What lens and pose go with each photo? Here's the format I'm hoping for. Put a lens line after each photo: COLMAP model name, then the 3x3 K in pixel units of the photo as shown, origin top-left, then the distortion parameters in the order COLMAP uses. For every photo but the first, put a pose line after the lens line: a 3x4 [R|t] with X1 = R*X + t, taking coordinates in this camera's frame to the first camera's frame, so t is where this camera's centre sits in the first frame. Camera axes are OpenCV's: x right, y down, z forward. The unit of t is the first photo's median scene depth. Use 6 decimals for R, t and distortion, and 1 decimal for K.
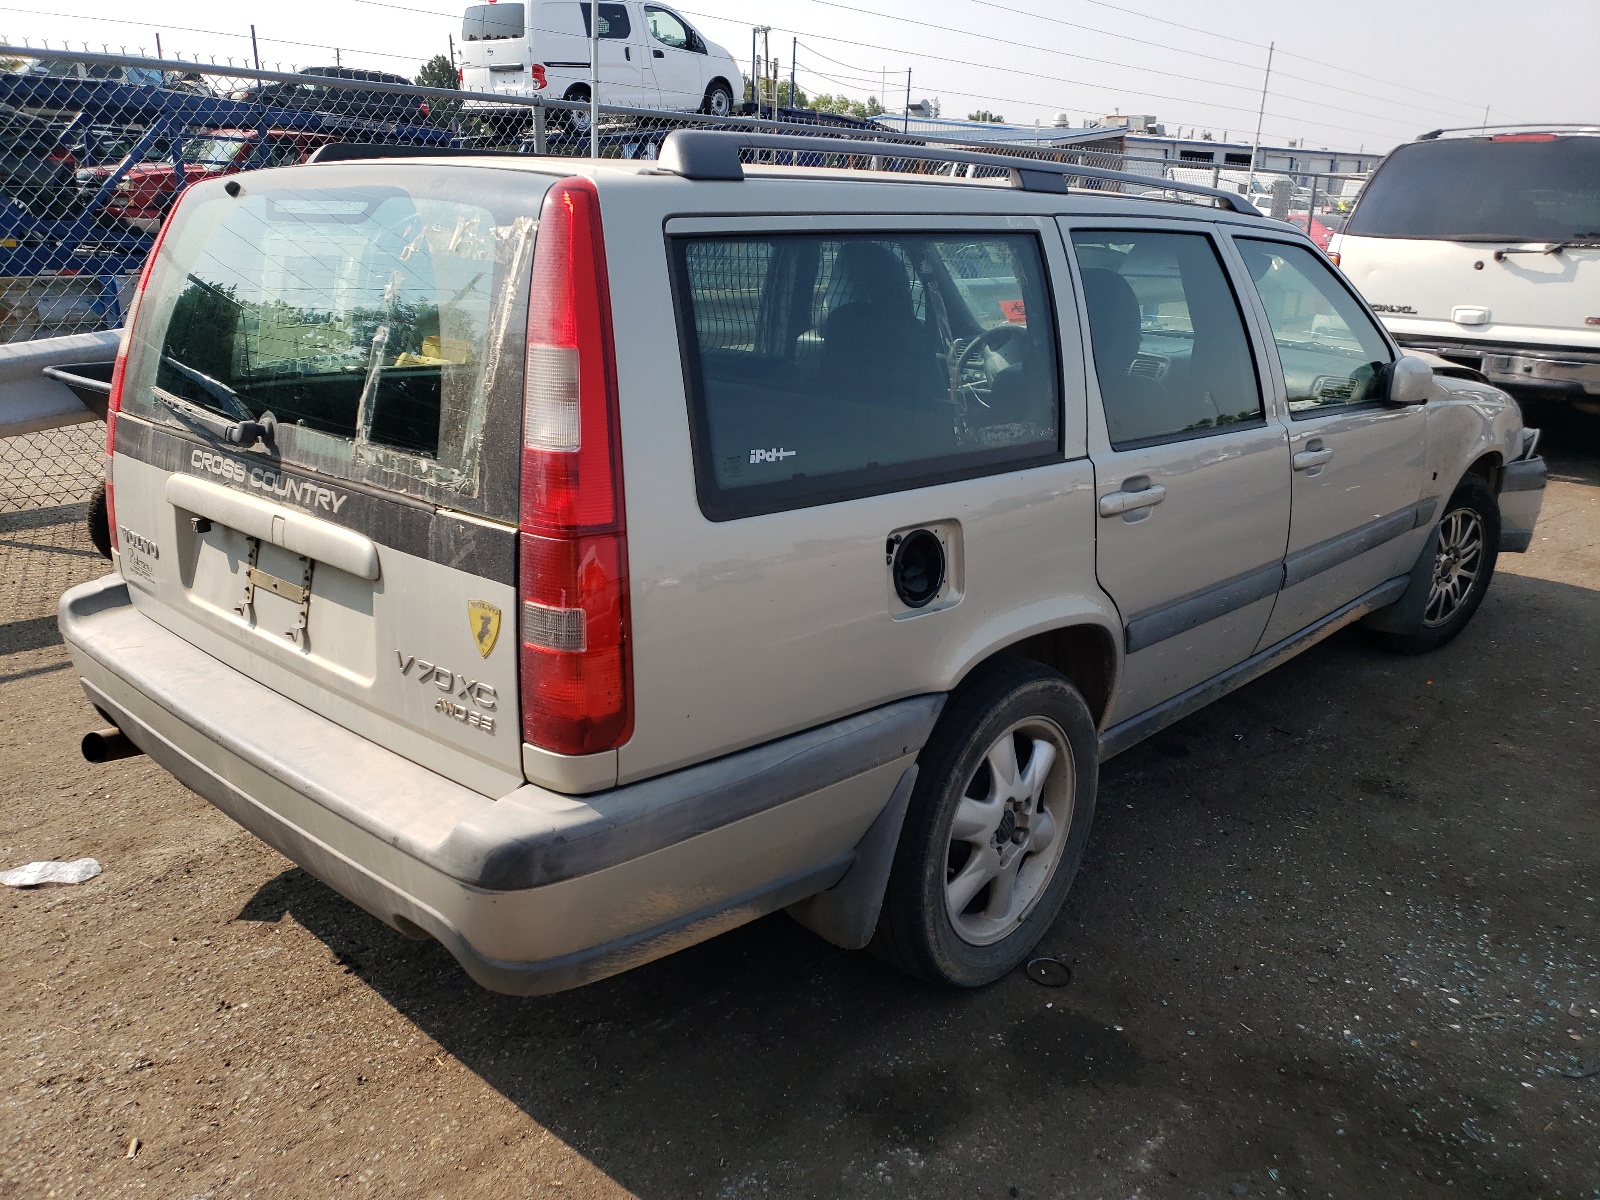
lens RADIAL K [[1278.0, 0, 804.1], [0, 1278.0, 588.4], [0, 0, 1]] dist [0.018144, 0.014778]
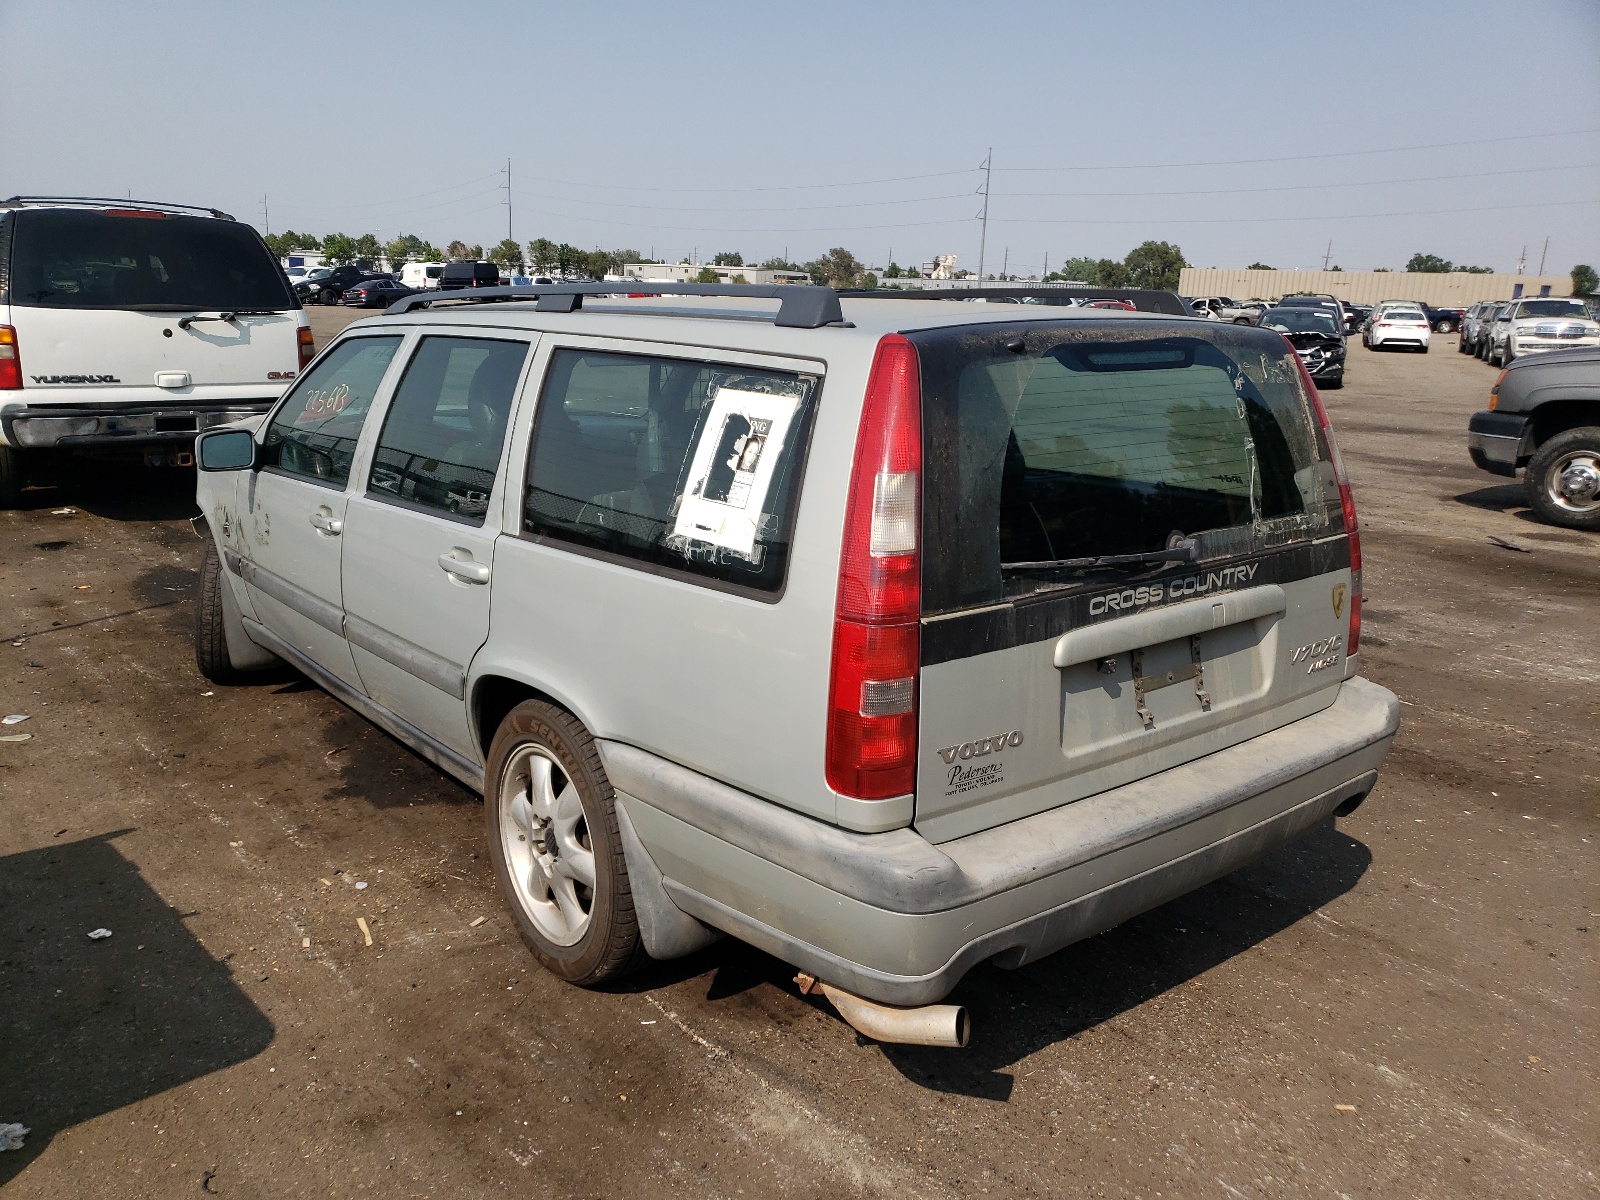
lens RADIAL K [[1278.0, 0, 805.8], [0, 1278.0, 608.0], [0, 0, 1]] dist [0.018144, 0.014778]
pose [[0.146970, -0.256535, 0.955296, -1.545432], [0.265299, 0.940620, 0.211778, -0.393428], [-0.952899, 0.222314, 0.206301, 1.052213]]
